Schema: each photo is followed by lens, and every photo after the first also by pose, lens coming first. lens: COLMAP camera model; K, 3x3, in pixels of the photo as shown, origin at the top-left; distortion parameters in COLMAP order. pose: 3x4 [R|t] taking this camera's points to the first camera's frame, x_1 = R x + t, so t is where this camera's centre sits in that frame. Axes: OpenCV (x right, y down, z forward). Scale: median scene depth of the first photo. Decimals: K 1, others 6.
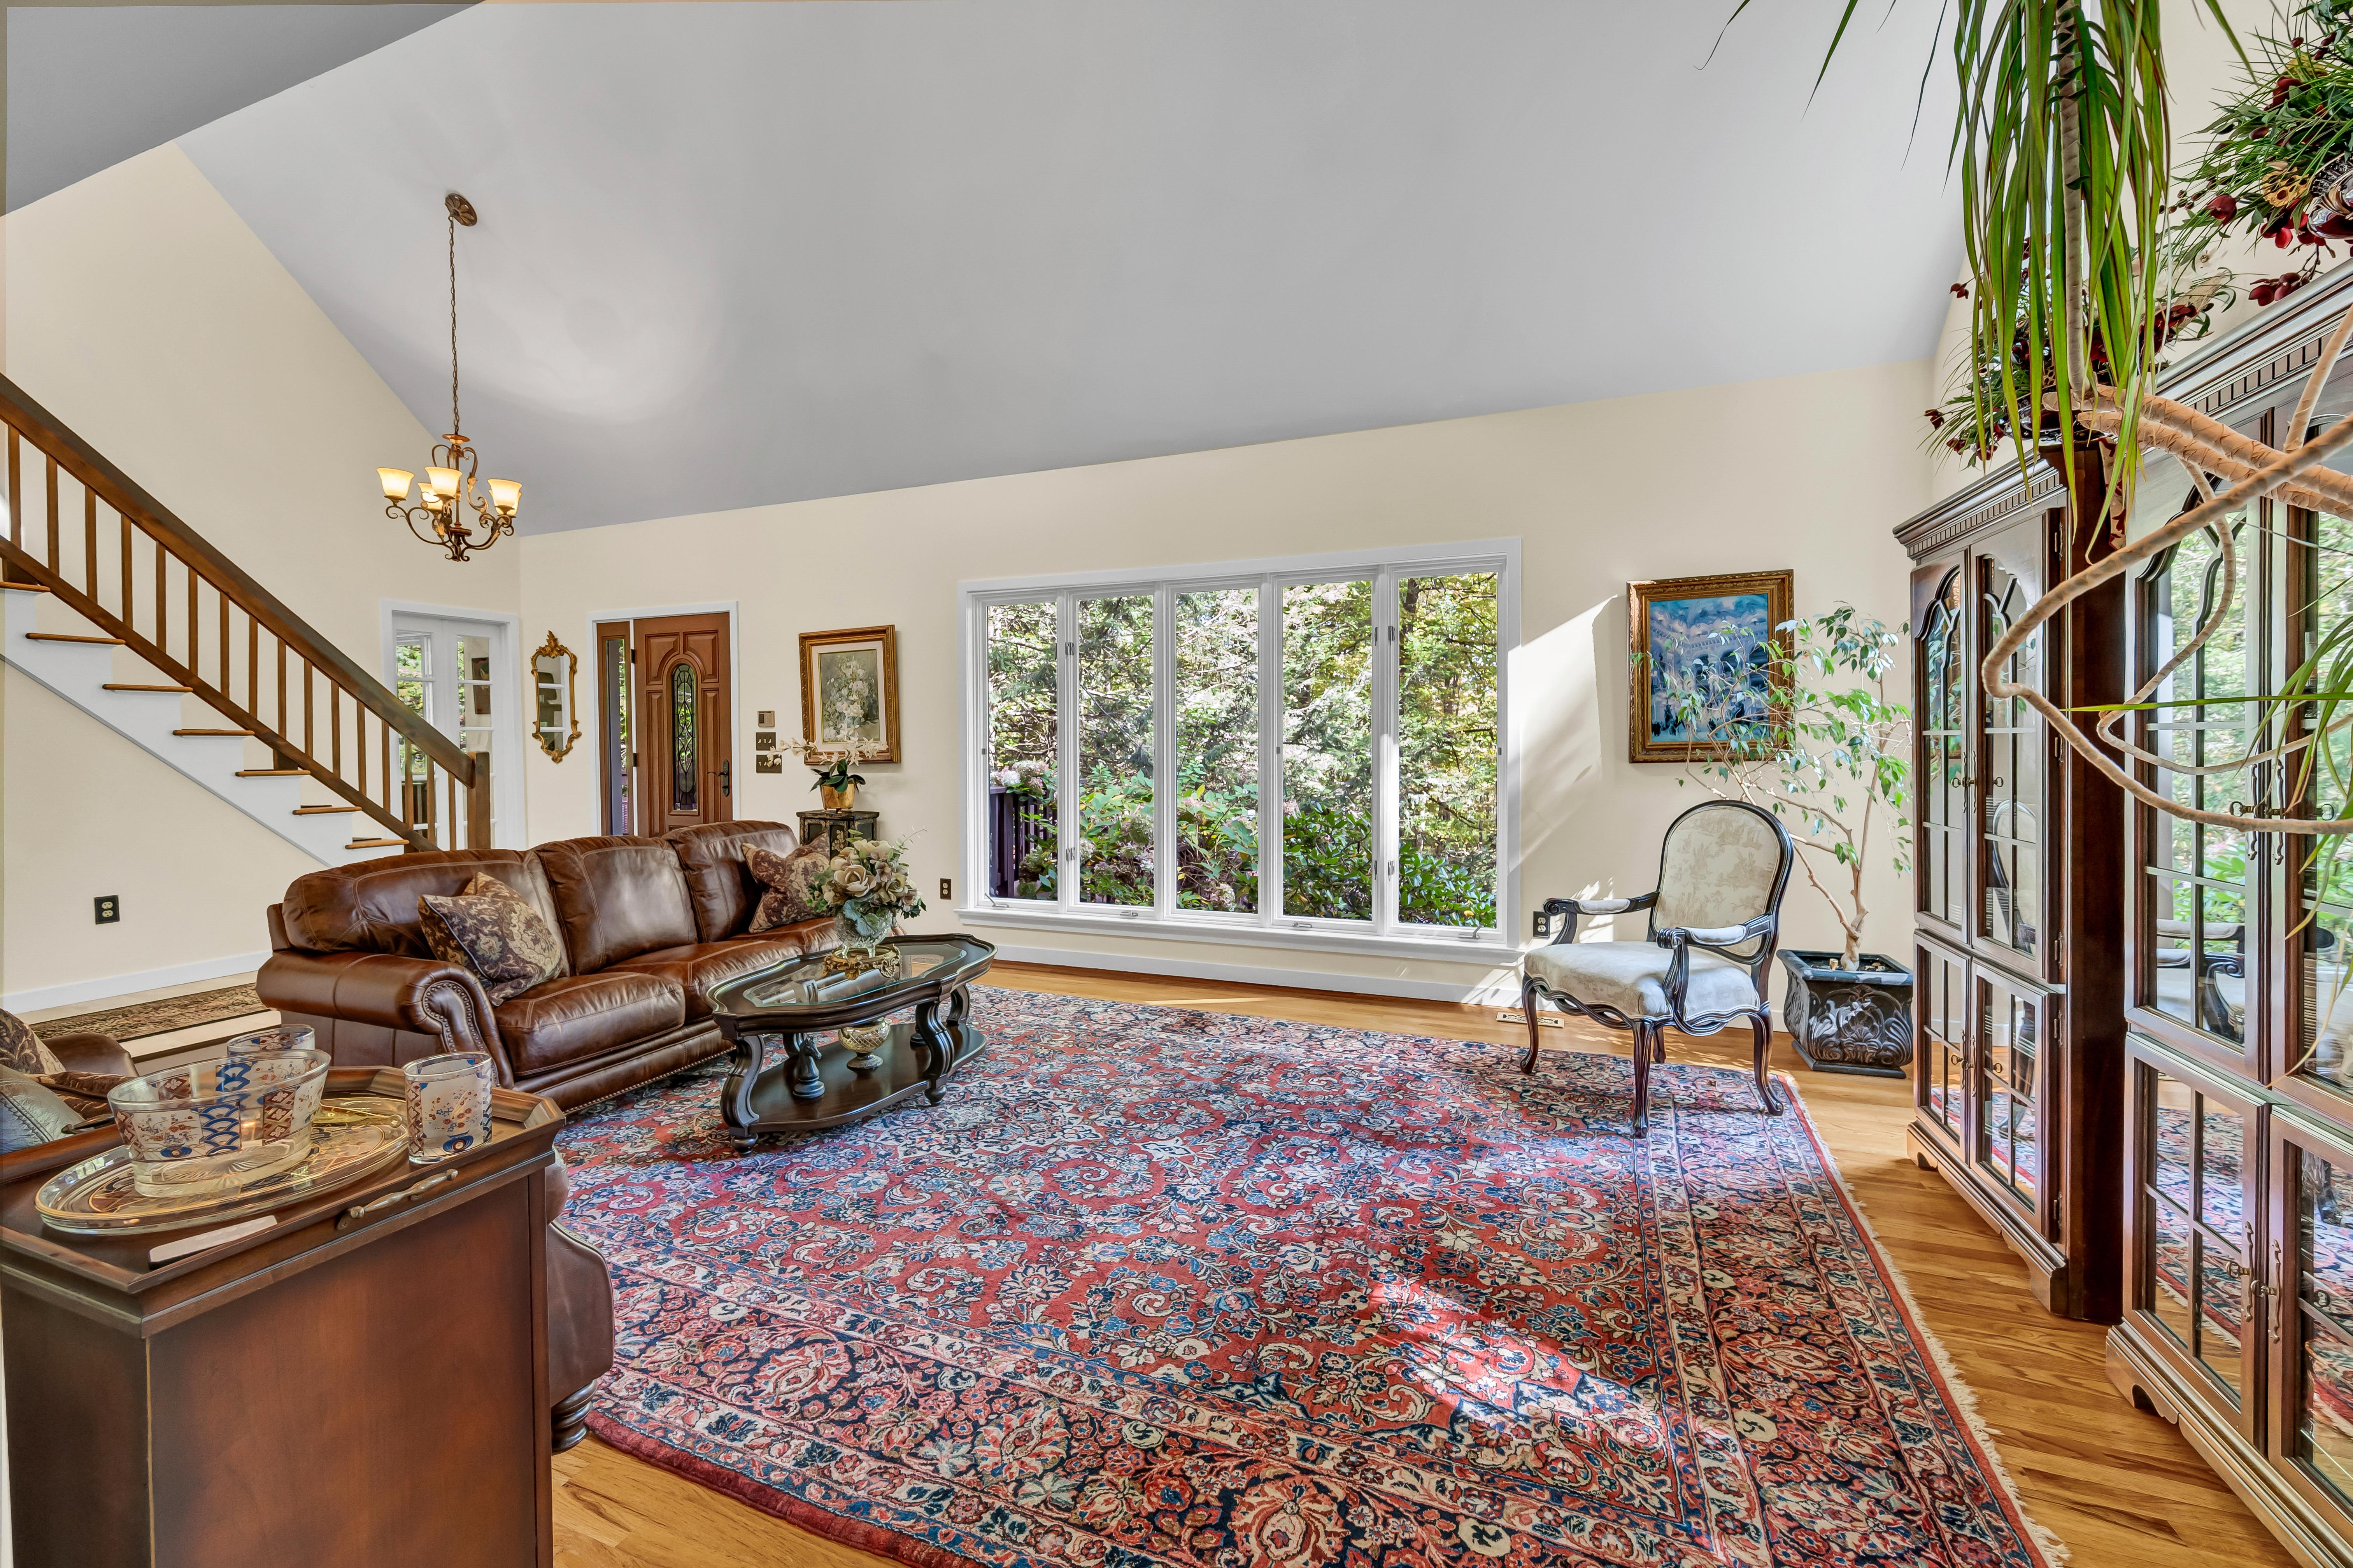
lens RADIAL K [[937.1, 0, 1181.6], [0, 937.1, 785.5], [0, 0, 1]] dist [0.001440, 0.000128]
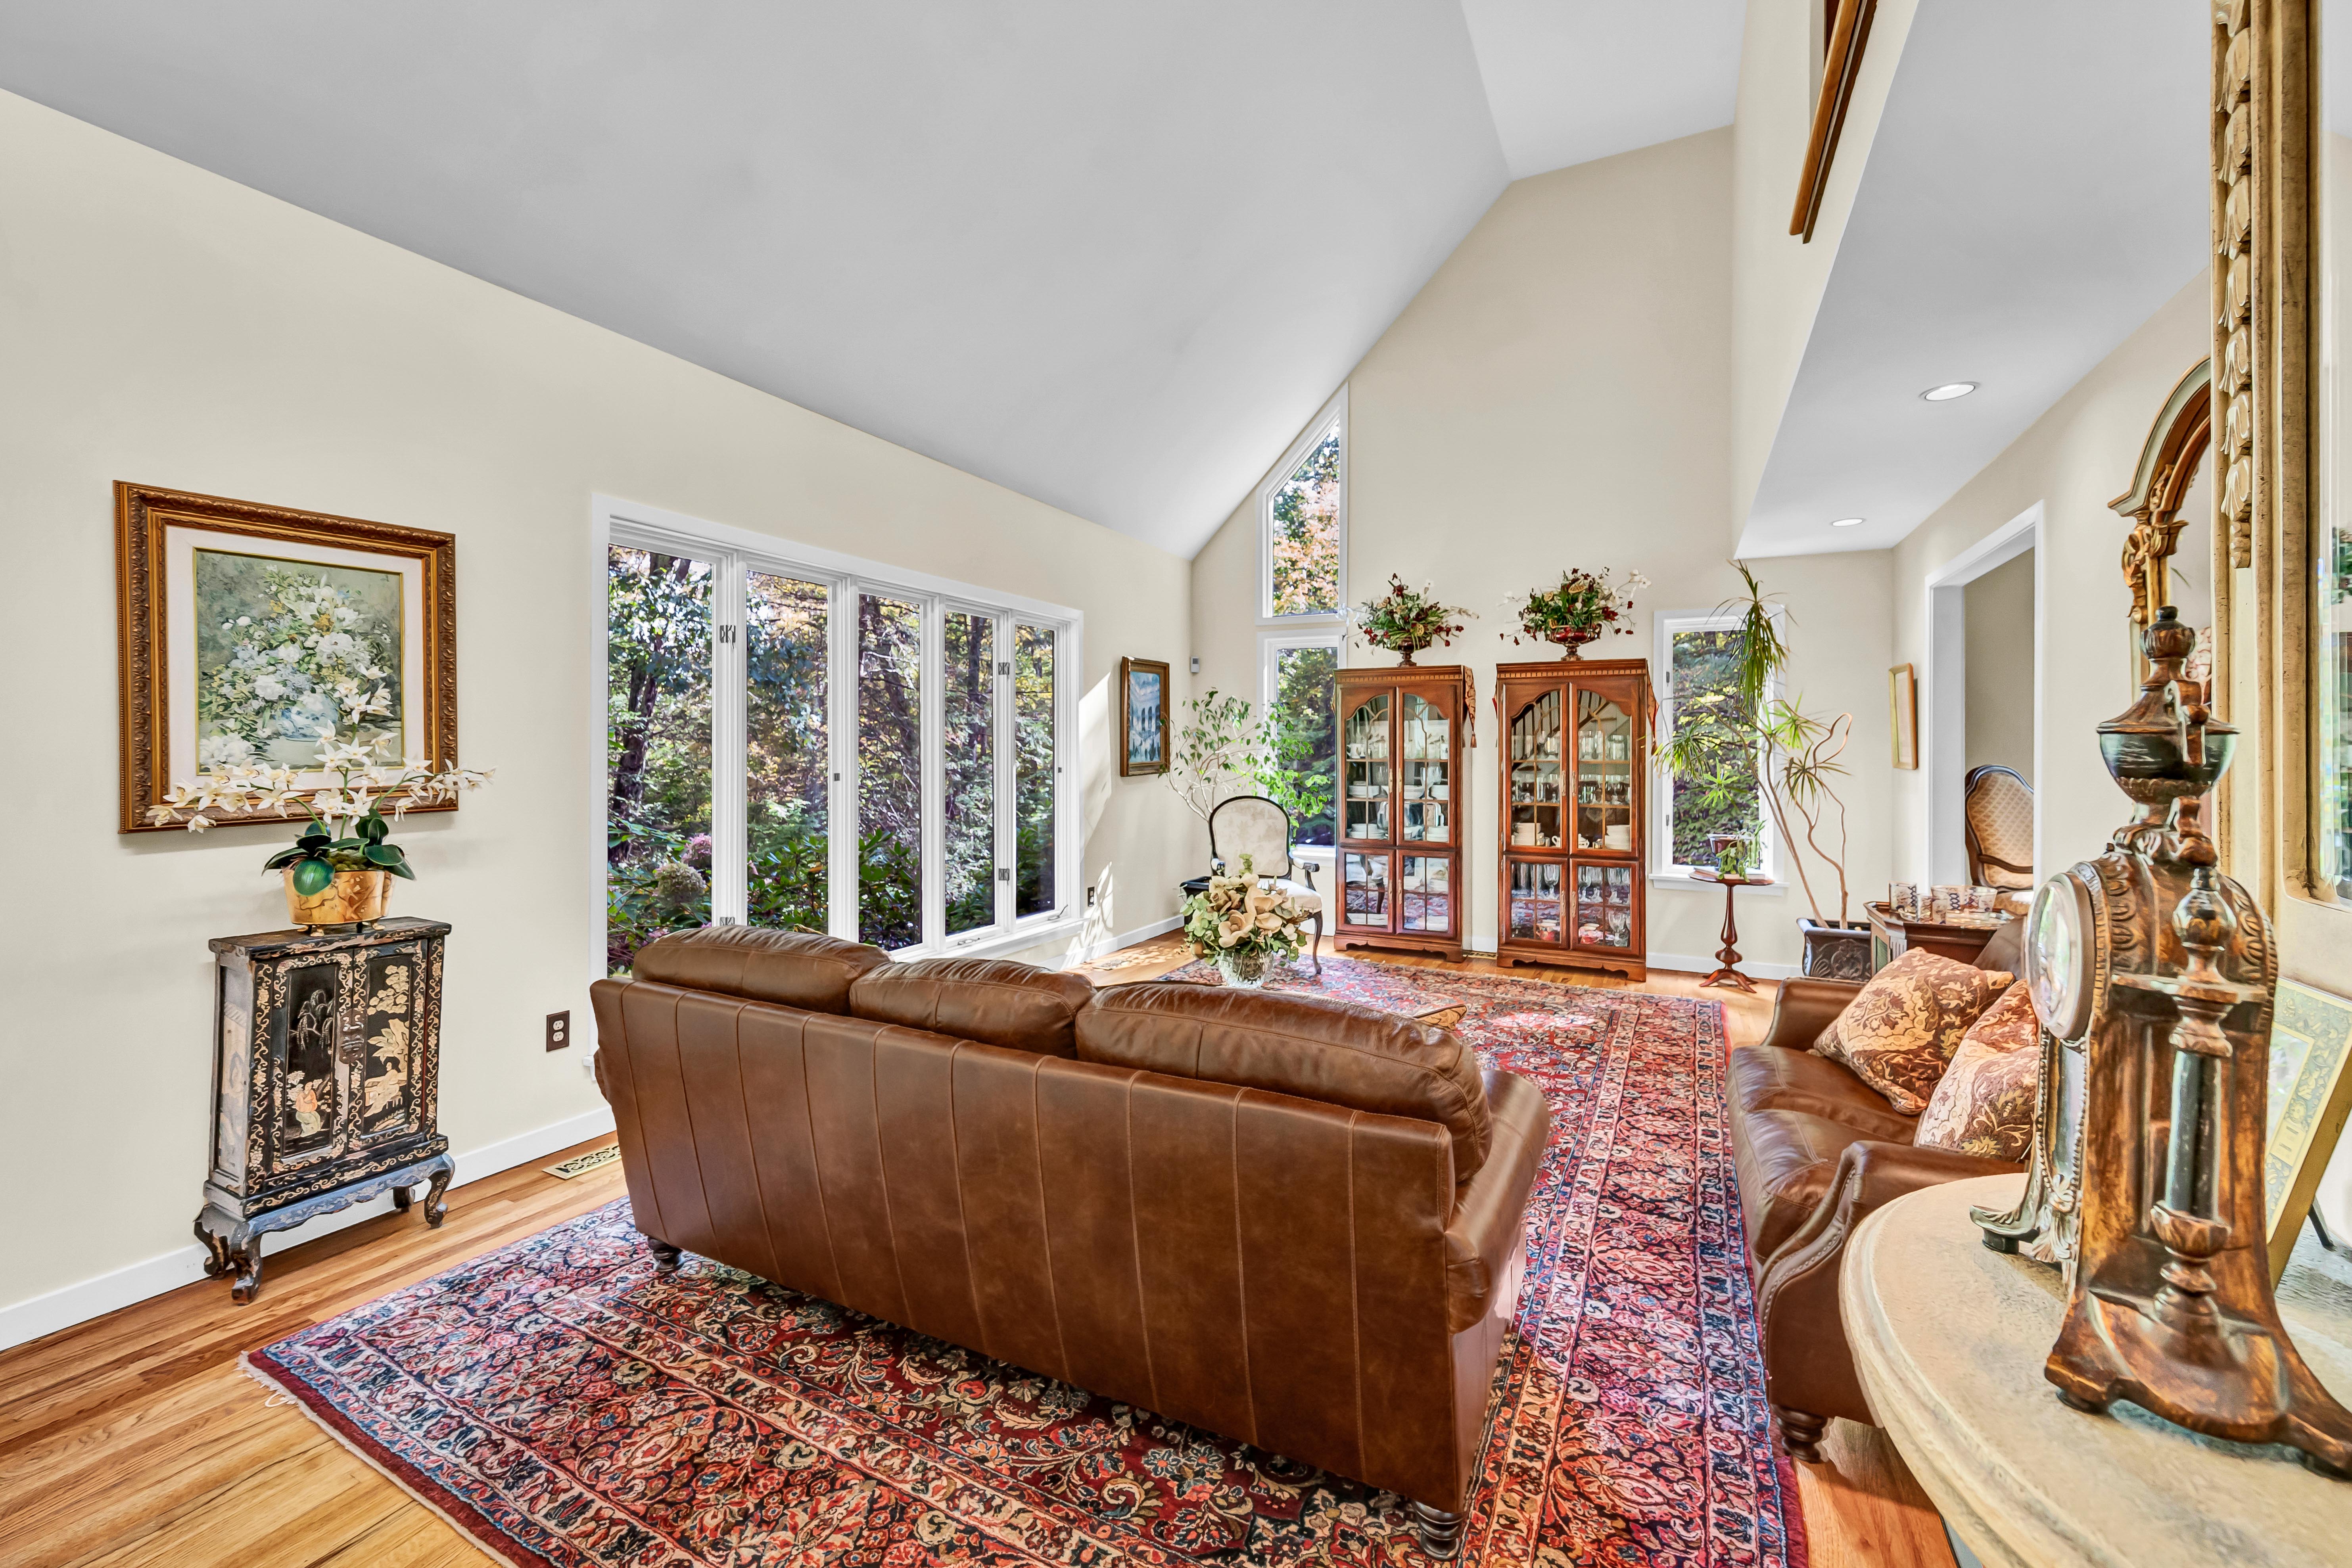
lens RADIAL K [[965.8, 0, 1175.7], [0, 965.8, 734.5], [0, 0, 1]] dist [-0.000834, 0.000351]
pose [[0.098982, 0.022457, 0.994836, -1.072672], [0.041319, 0.998790, -0.026657, -0.047689], [-0.994231, 0.043744, 0.097935, 0.778536]]
